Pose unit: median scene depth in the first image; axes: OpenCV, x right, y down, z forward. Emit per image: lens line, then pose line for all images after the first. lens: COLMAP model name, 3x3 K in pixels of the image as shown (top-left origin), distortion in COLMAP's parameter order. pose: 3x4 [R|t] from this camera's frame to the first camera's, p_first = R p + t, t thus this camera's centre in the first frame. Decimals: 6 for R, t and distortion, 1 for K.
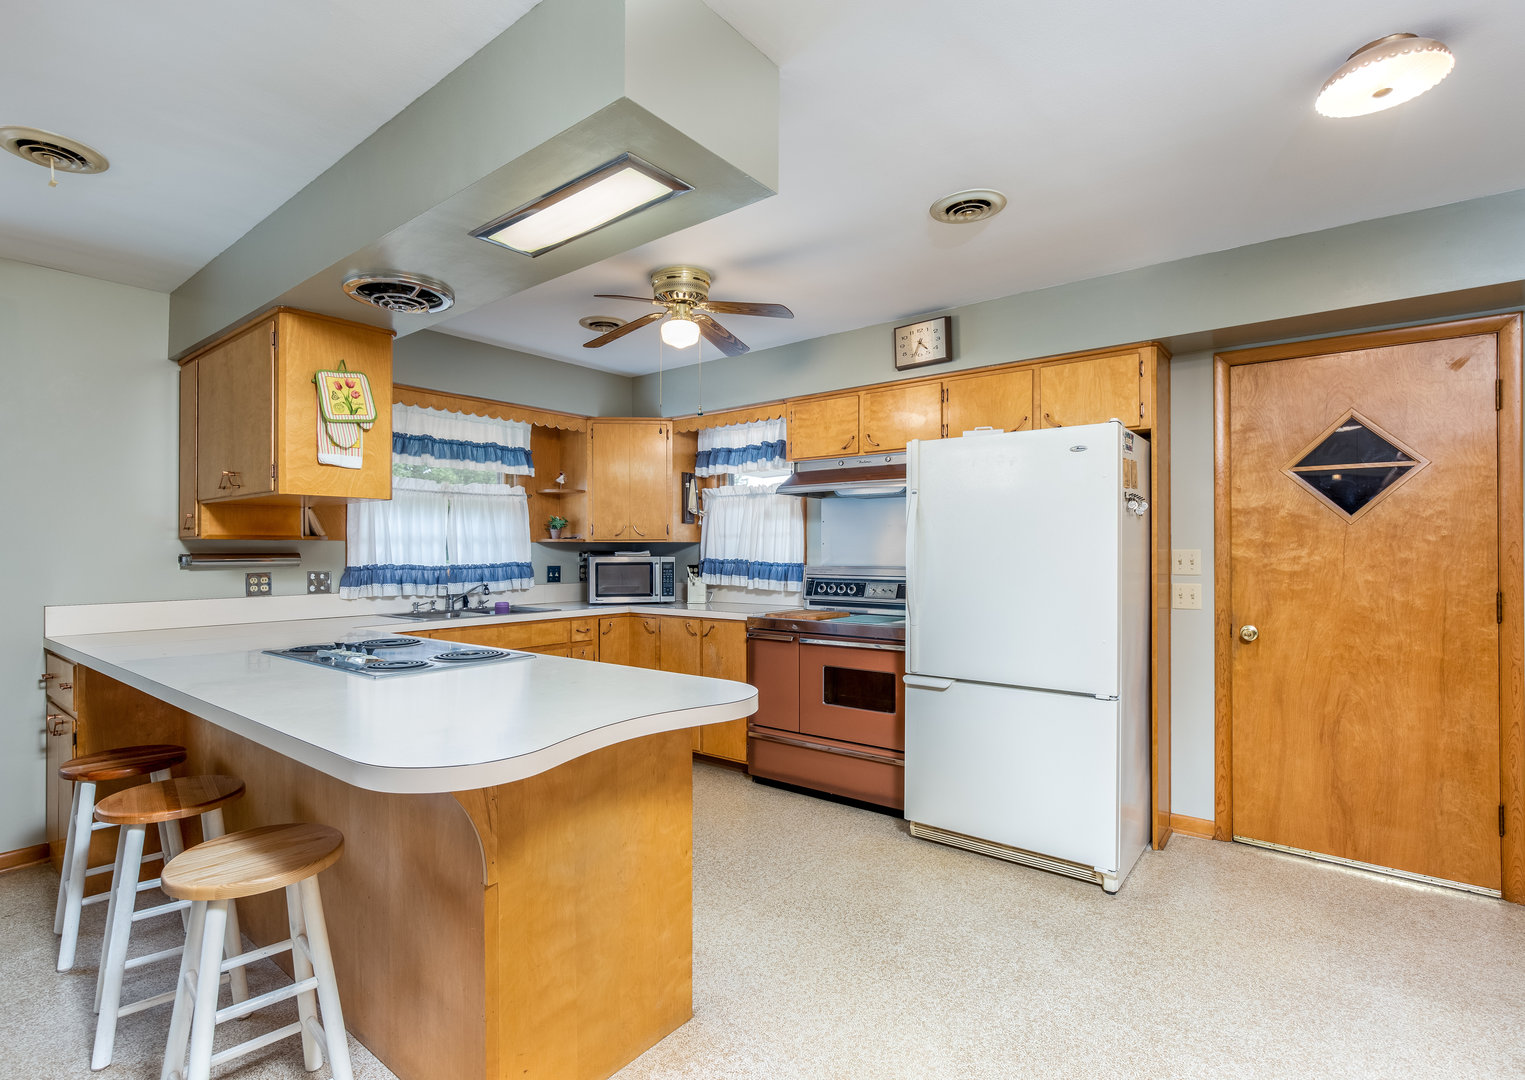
lens RADIAL K [[814.3, 0, 765.5], [0, 814.3, 546.0], [0, 0, 1]] dist [-0.000197, 0.000039]
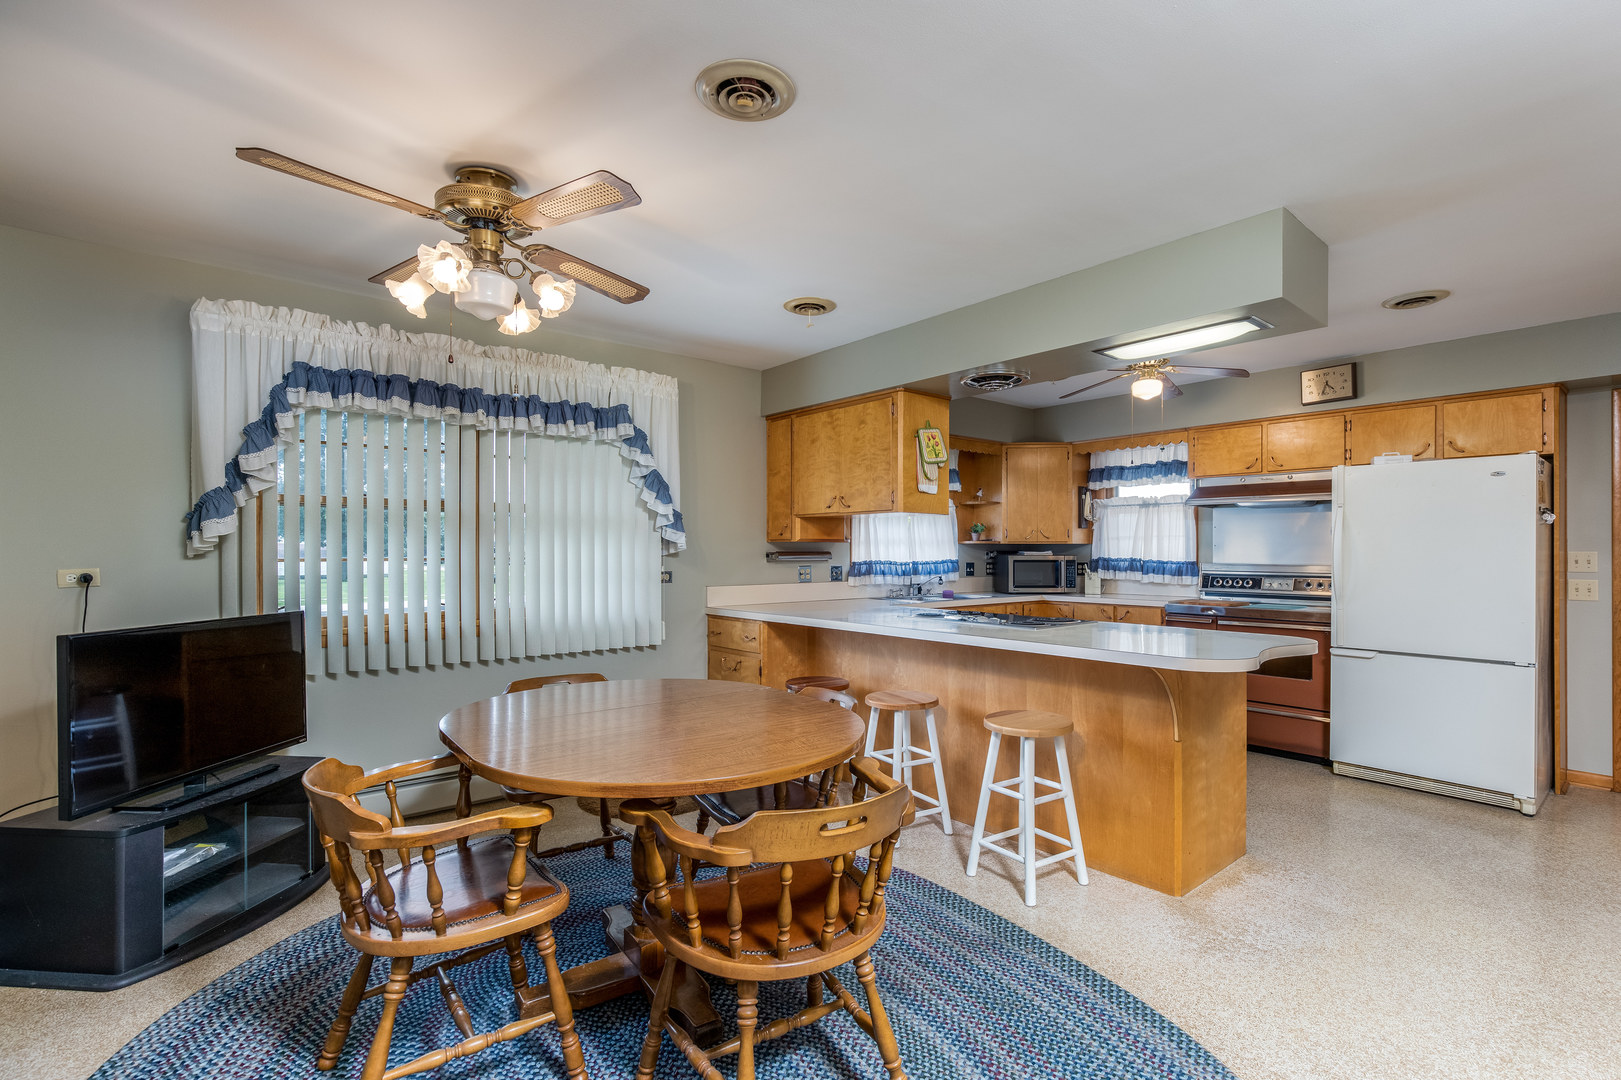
lens RADIAL K [[847.6, 0, 807.1], [0, 847.6, 544.8], [0, 0, 1]] dist [0.002743, 0.002481]
pose [[0.981908, 0.001865, -0.189349, -0.293060], [-0.002004, 0.999998, -0.000540, -0.001961], [0.189348, 0.000909, 0.981910, -0.359263]]
